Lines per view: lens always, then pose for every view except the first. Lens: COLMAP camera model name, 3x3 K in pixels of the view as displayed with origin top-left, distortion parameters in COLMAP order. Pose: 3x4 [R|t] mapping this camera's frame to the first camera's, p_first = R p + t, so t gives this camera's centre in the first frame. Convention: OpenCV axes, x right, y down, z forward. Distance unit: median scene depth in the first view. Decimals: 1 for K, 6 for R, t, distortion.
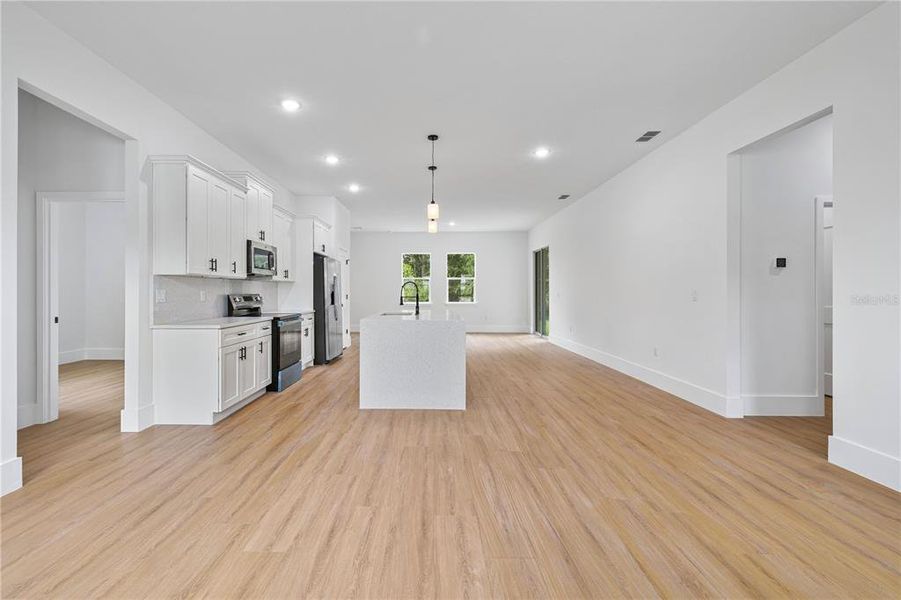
lens RADIAL K [[392.2, 0, 432.5], [0, 392.2, 290.8], [0, 0, 1]] dist [-0.000503, 0.001455]
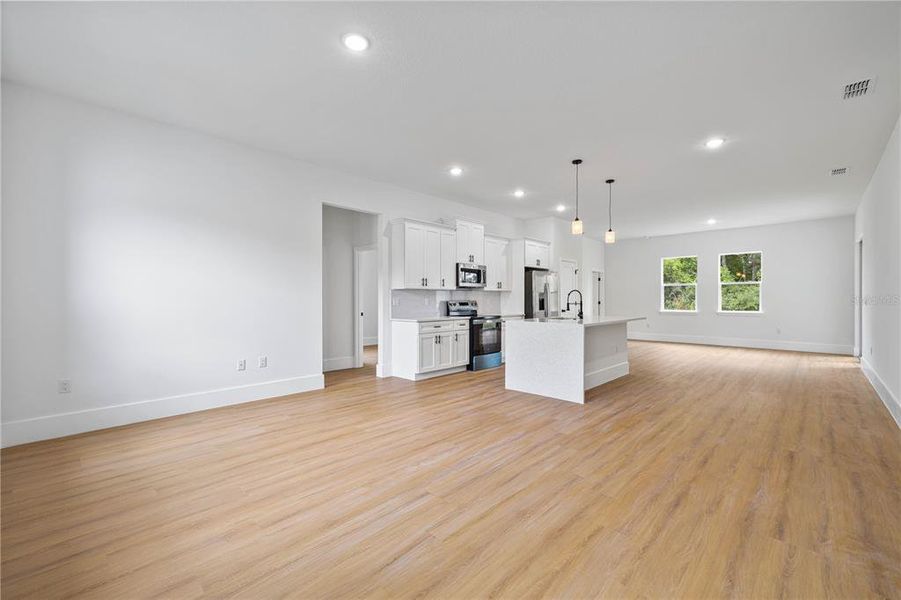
lens RADIAL K [[392.2, 0, 459.5], [0, 392.2, 291.2], [0, 0, 1]] dist [-0.000503, 0.001455]
pose [[0.735936, -0.016328, -0.676854, 0.676479], [0.003321, 0.999784, -0.020508, 0.004323], [0.677043, 0.012845, 0.735831, -0.070439]]
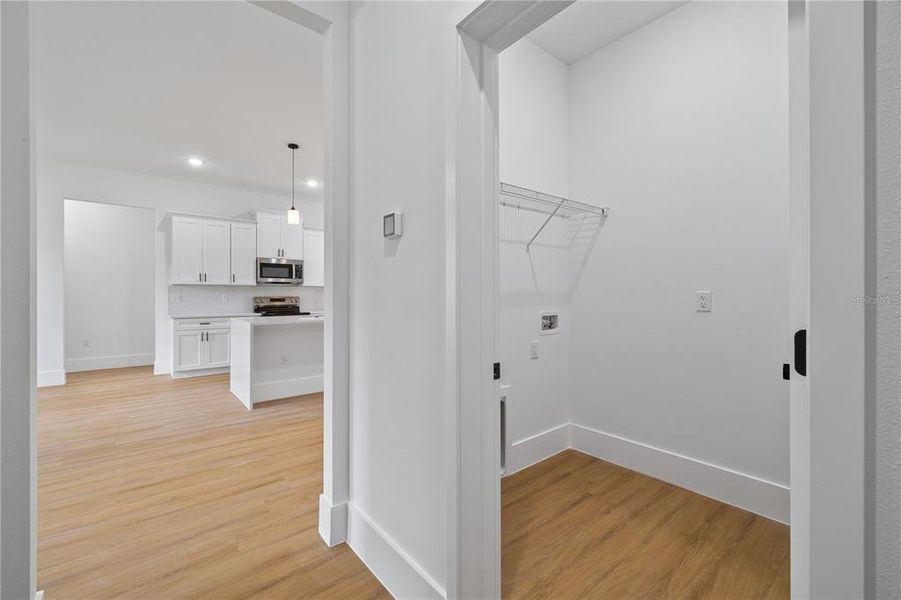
lens RADIAL K [[392.2, 0, 464.6], [0, 392.2, 285.5], [0, 0, 1]] dist [-0.000503, 0.001455]
pose [[0.644600, -0.023663, -0.764154, 1.408940], [0.003170, 0.999595, -0.028280, 0.013636], [0.764514, 0.015807, 0.644414, 0.885964]]
